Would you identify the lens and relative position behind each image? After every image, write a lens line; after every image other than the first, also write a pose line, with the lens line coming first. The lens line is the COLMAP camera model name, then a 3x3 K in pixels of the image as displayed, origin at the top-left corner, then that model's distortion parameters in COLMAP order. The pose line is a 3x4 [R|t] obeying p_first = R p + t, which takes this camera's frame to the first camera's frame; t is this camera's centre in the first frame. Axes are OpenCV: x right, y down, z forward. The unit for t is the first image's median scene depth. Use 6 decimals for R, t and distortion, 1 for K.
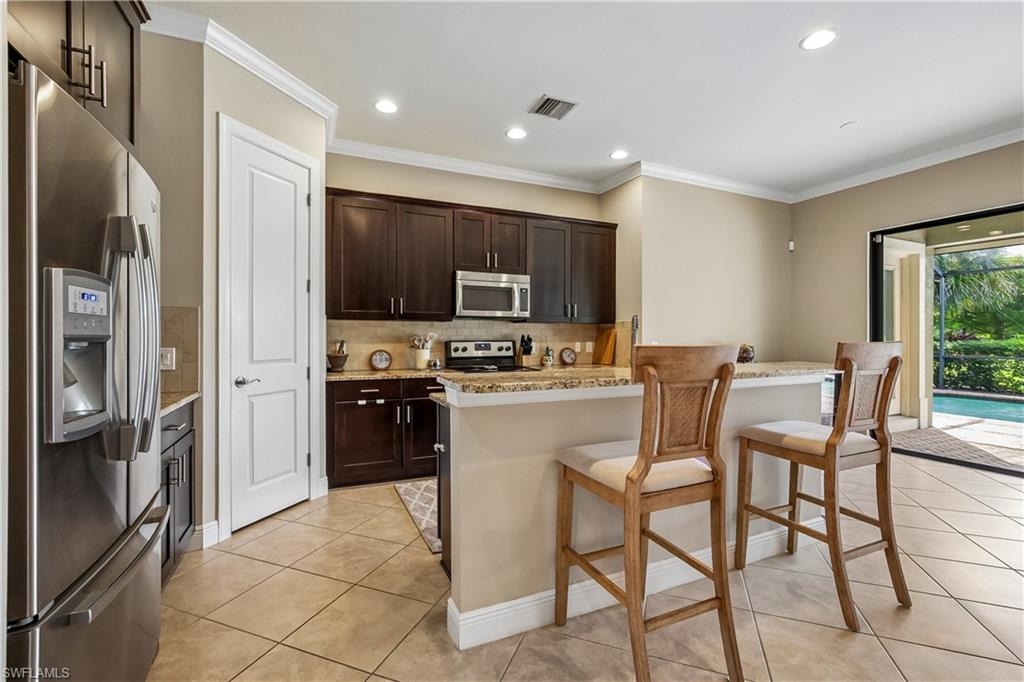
lens RADIAL K [[444.9, 0, 508.8], [0, 444.9, 336.6], [0, 0, 1]] dist [-0.002643, -0.000038]
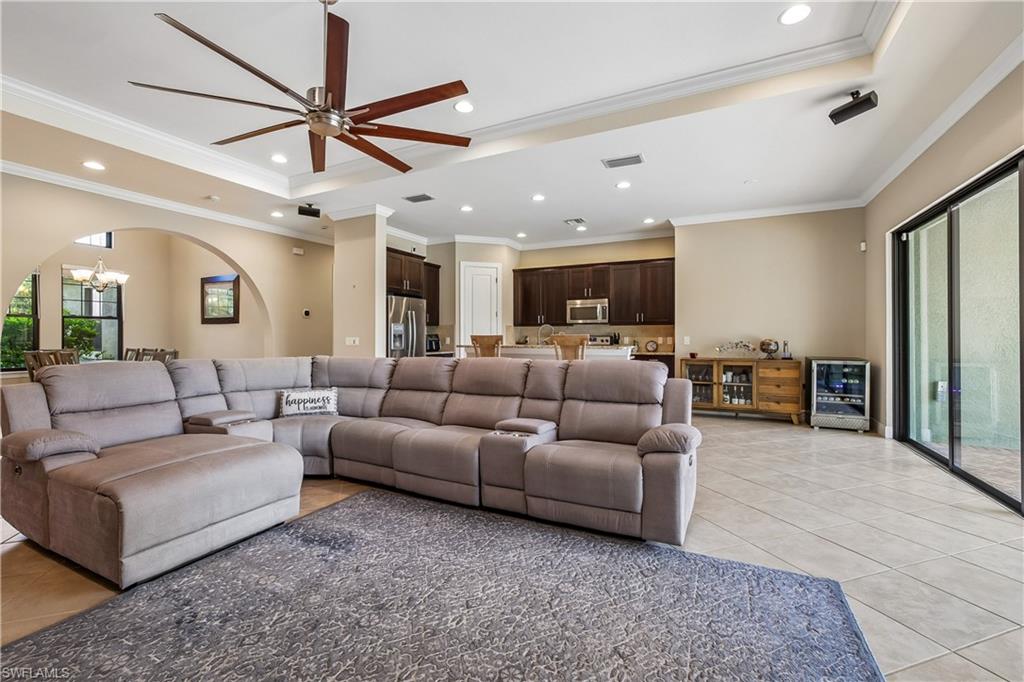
lens RADIAL K [[444.9, 0, 513.5], [0, 444.9, 340.0], [0, 0, 1]] dist [-0.002643, -0.000038]
pose [[0.651327, -0.001513, -0.758795, 1.148022], [0.001660, 0.999998, -0.000569, 0.025485], [0.758795, -0.000889, 0.651329, -0.430427]]
